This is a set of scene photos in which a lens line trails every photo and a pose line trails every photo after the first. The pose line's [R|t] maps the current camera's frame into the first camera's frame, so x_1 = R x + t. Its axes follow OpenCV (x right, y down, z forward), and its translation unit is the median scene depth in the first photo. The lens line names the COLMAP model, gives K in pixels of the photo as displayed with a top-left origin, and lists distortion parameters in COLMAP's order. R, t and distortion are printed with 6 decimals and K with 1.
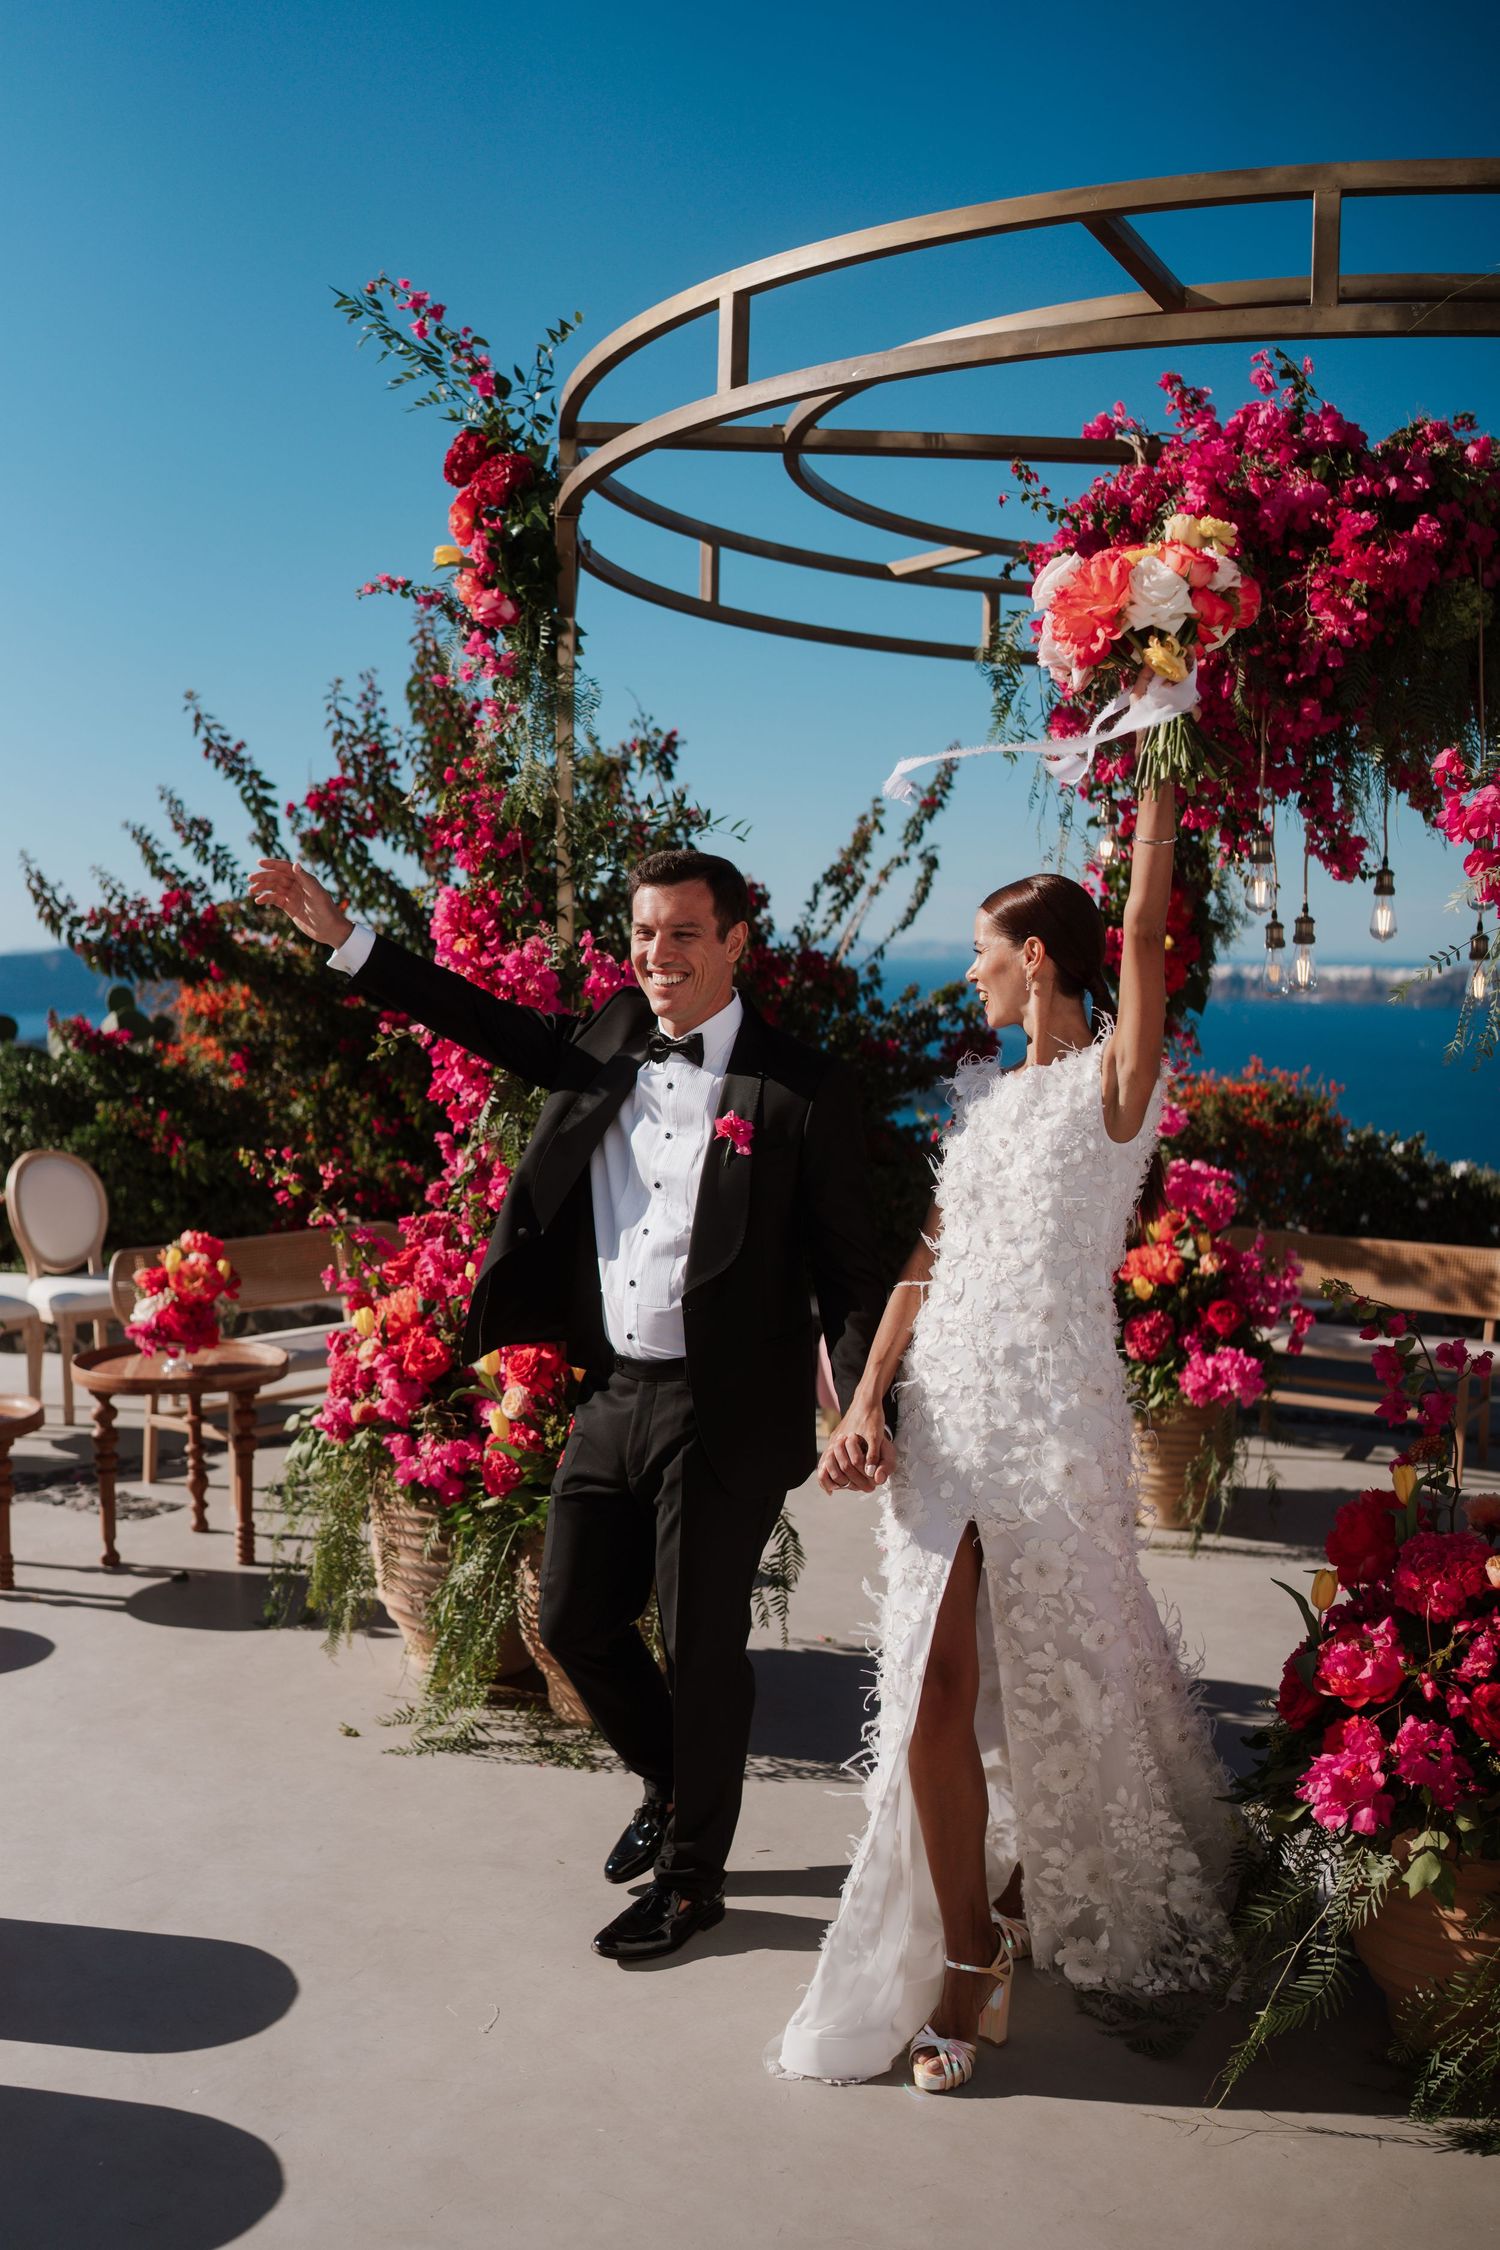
lens RADIAL K [[2132.6, 0, 747.3], [0, 2132.6, 1118.7], [0, 0, 1]] dist [-0.195324, 0.220312]
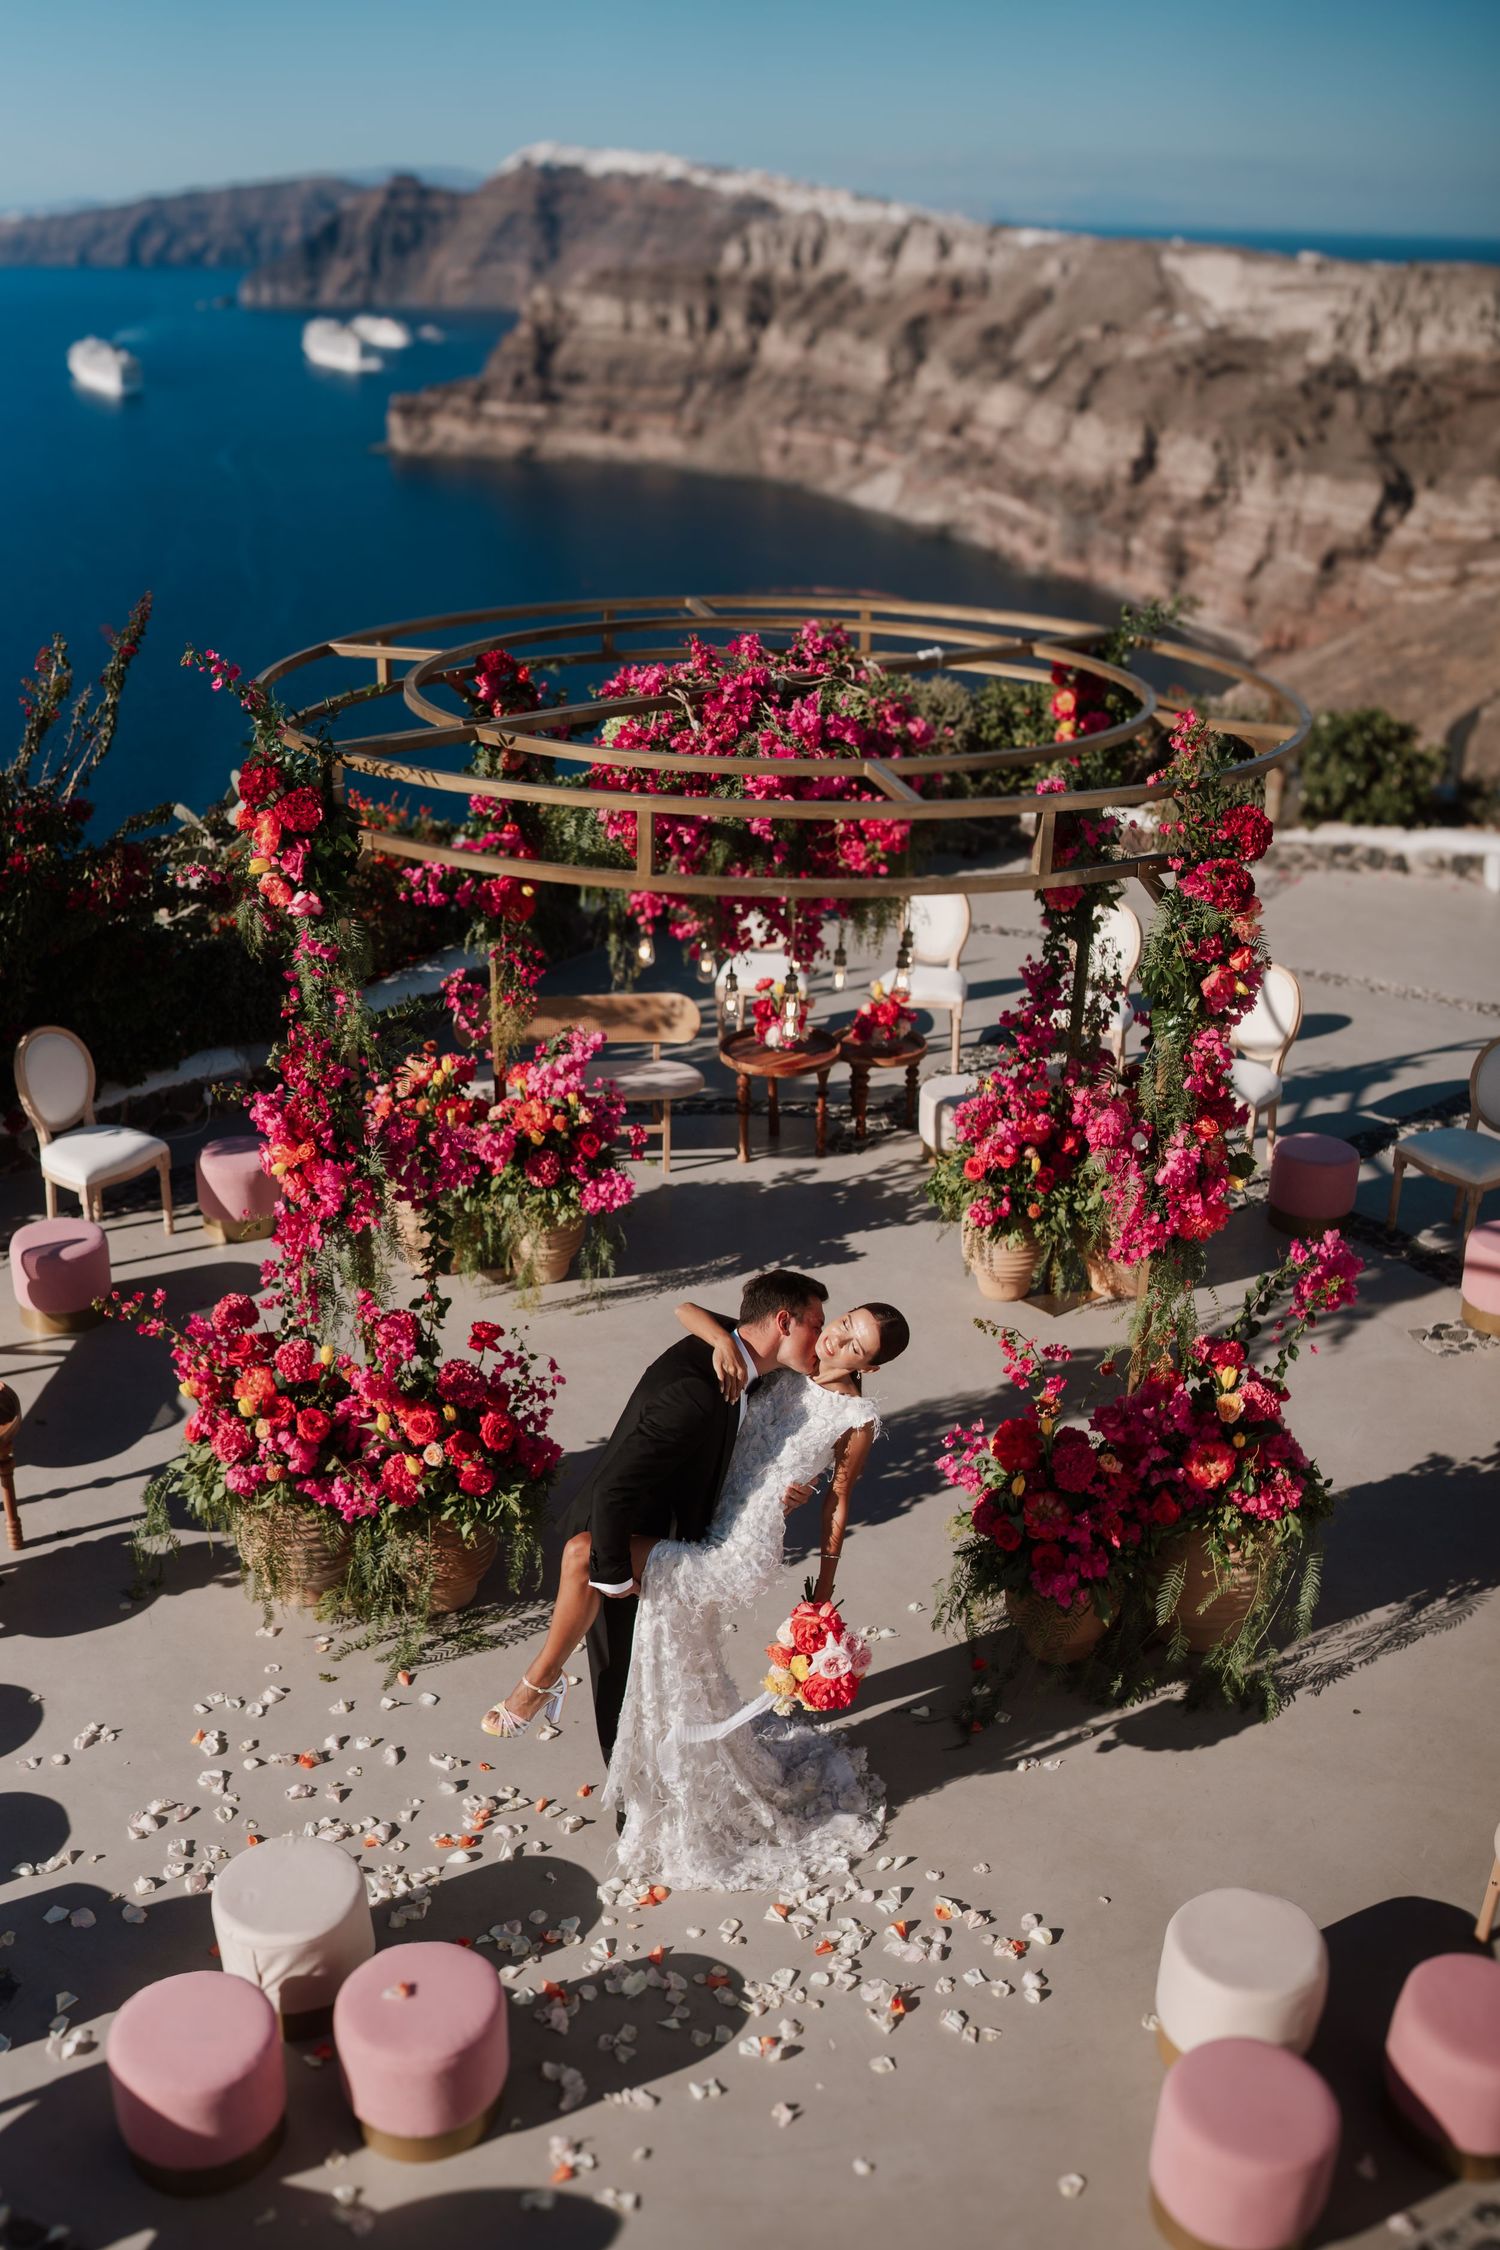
lens RADIAL K [[2135.7, 0, 740.4], [0, 2135.7, 1125.7], [0, 0, 1]] dist [-0.199105, 0.232494]
pose [[0.781203, -0.247819, 0.572982, -0.638392], [0.039328, 0.935545, 0.351011, -0.518279], [-0.623038, -0.251677, 0.740596, -0.162502]]
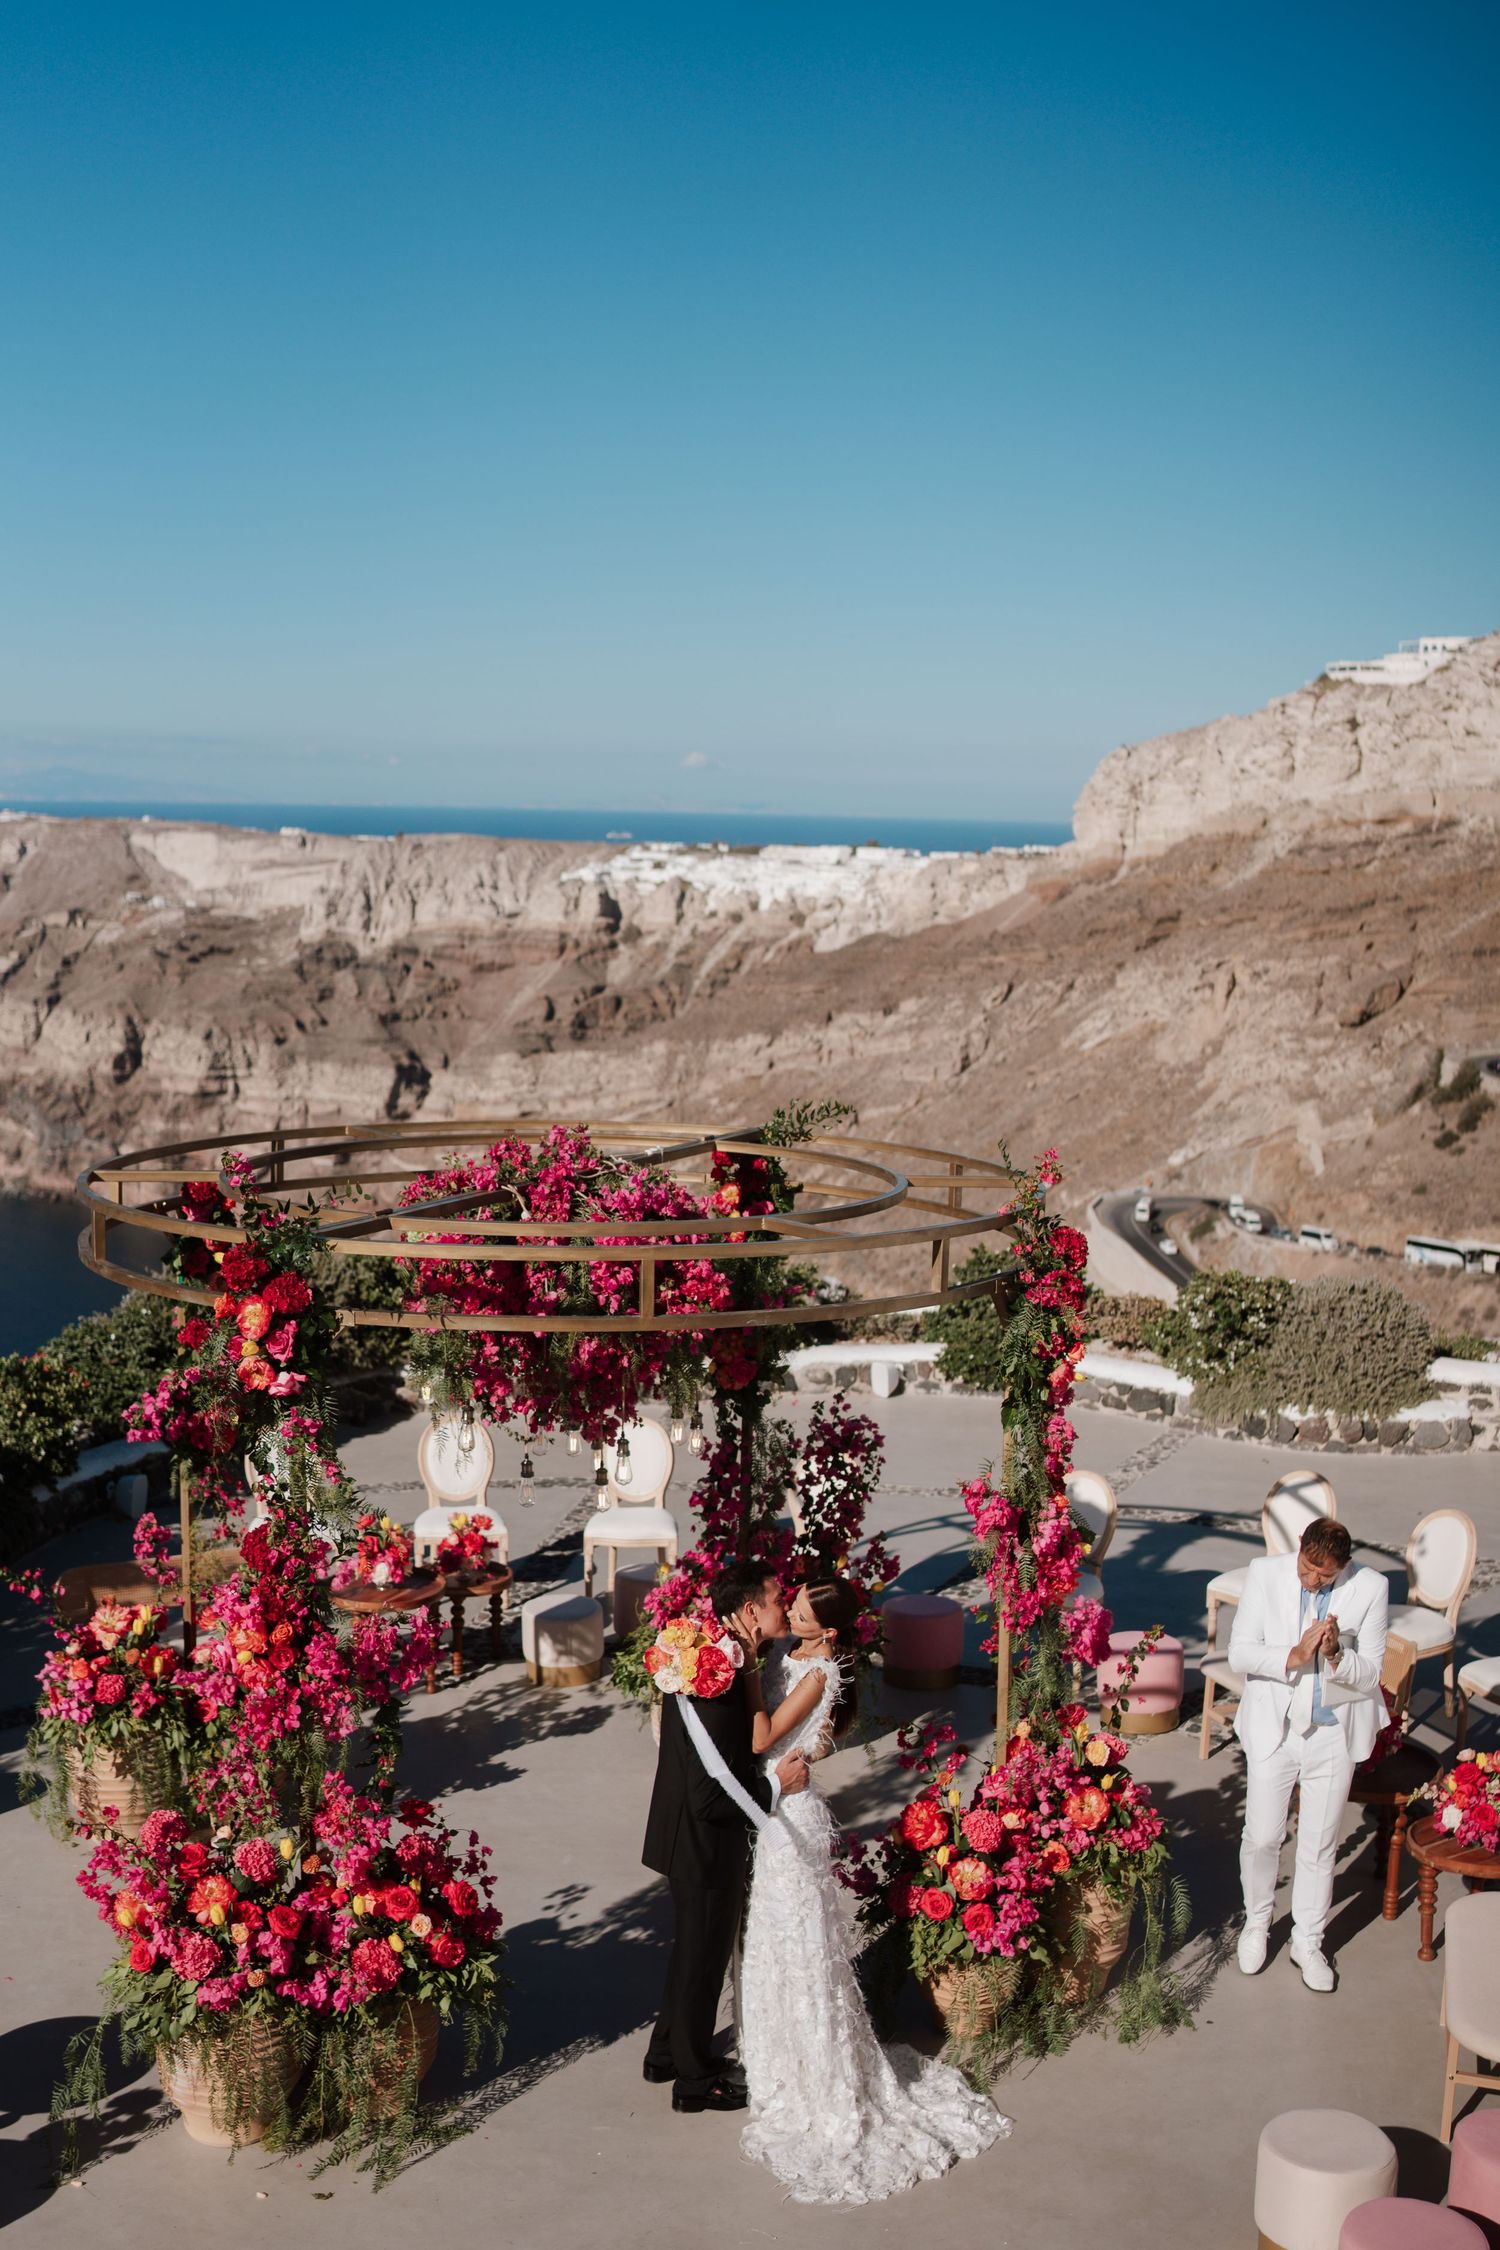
lens RADIAL K [[2473.0, 0, 747.2], [0, 2473.0, 1069.2], [0, 0, 1]] dist [-0.192584, 0.206833]
pose [[0.446419, -0.091284, 0.890156, -1.269479], [0.051503, 0.995755, 0.076284, -0.507283], [-0.893340, 0.011791, 0.449226, 0.013376]]
